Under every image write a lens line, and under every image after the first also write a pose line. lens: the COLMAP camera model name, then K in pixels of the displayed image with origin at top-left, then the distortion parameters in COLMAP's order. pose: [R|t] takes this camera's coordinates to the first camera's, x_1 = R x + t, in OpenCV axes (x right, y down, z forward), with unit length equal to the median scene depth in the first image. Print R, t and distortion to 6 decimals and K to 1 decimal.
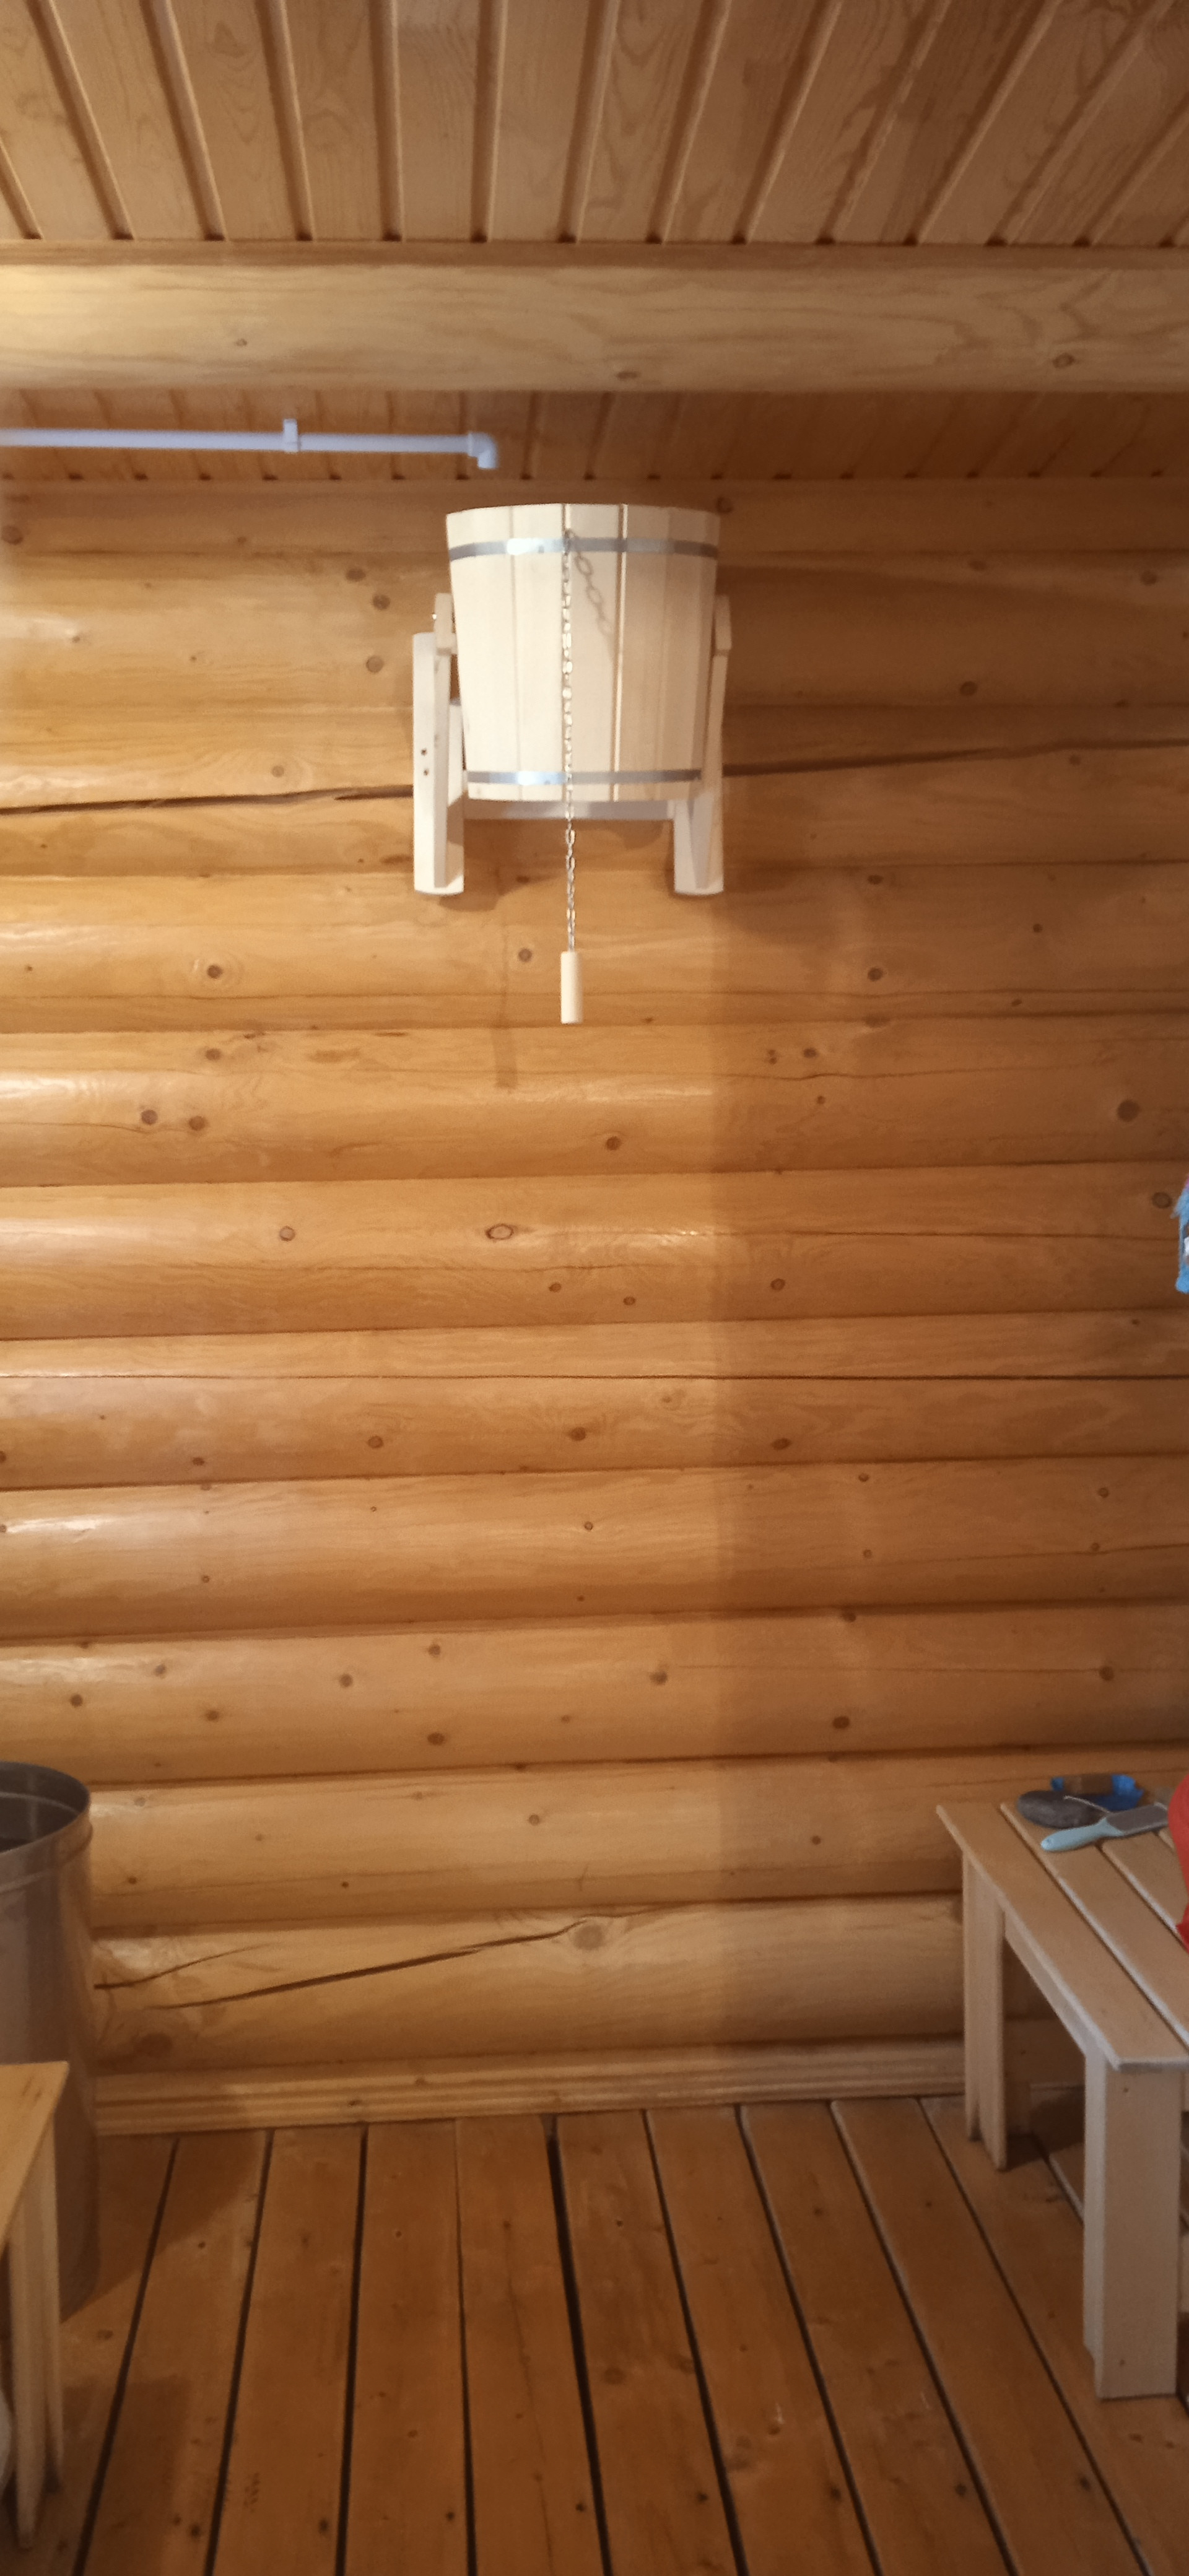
lens RADIAL K [[2105.2, 0, 578.8], [0, 2105.2, 1282.4], [0, 0, 1]] dist [0.079836, -0.094690]
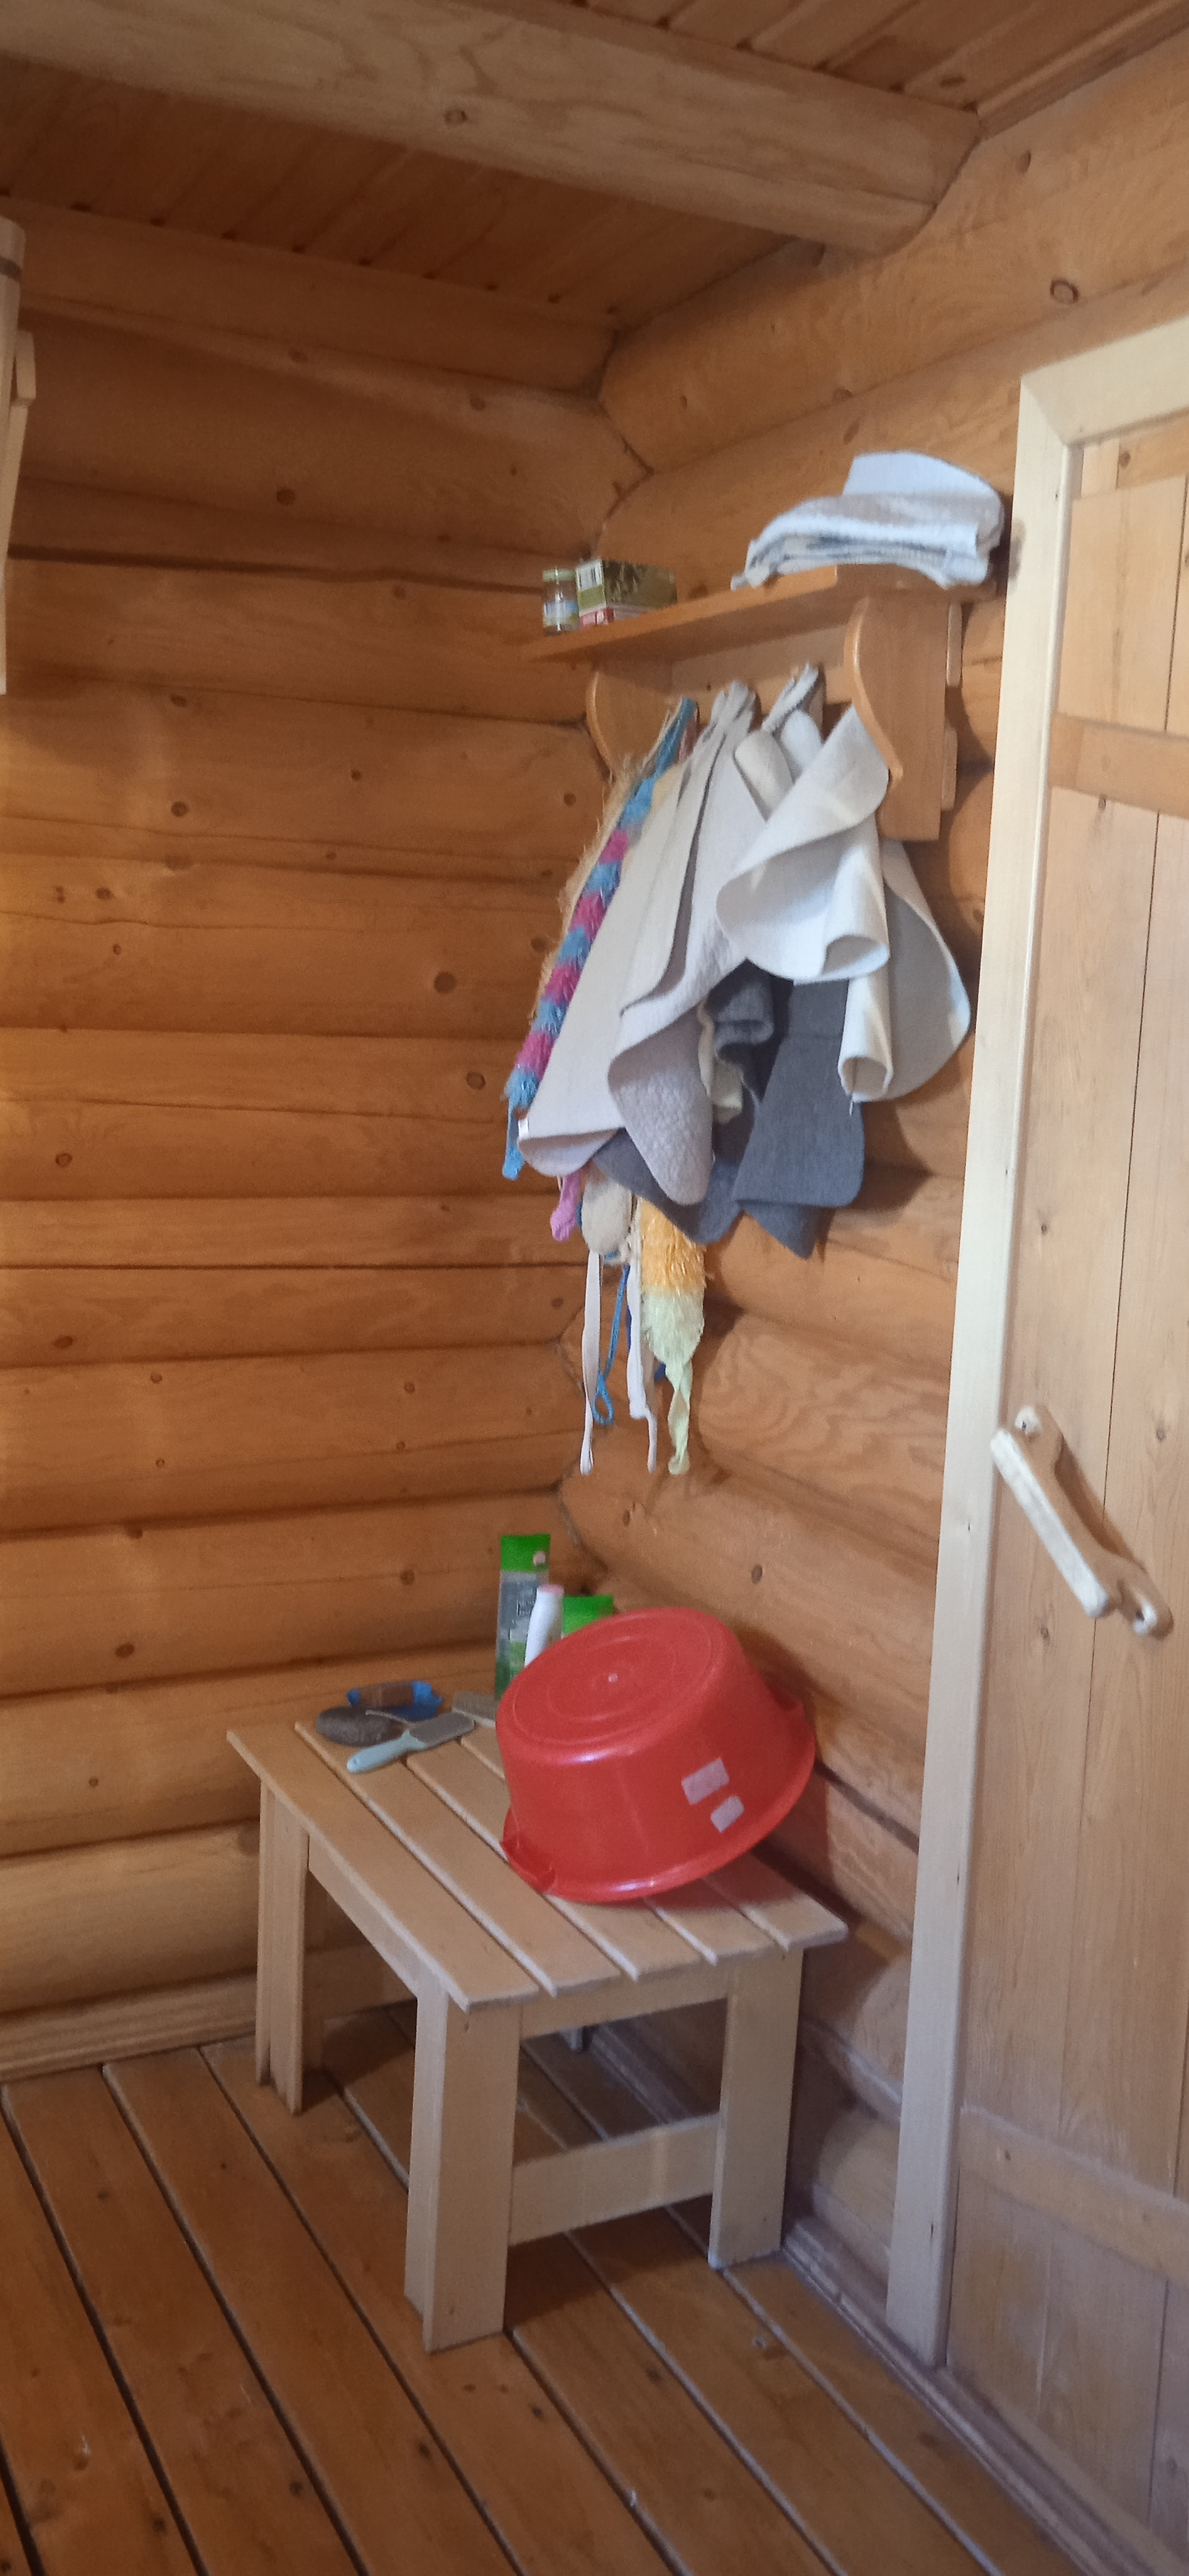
lens RADIAL K [[2111.4, 0, 569.3], [0, 2111.4, 1268.6], [0, 0, 1]] dist [0.060430, -0.070990]
pose [[0.920474, 0.001697, 0.390799, -0.055404], [-0.022711, 0.998533, 0.049156, -0.001775], [-0.390143, -0.054122, 0.919162, 0.112904]]
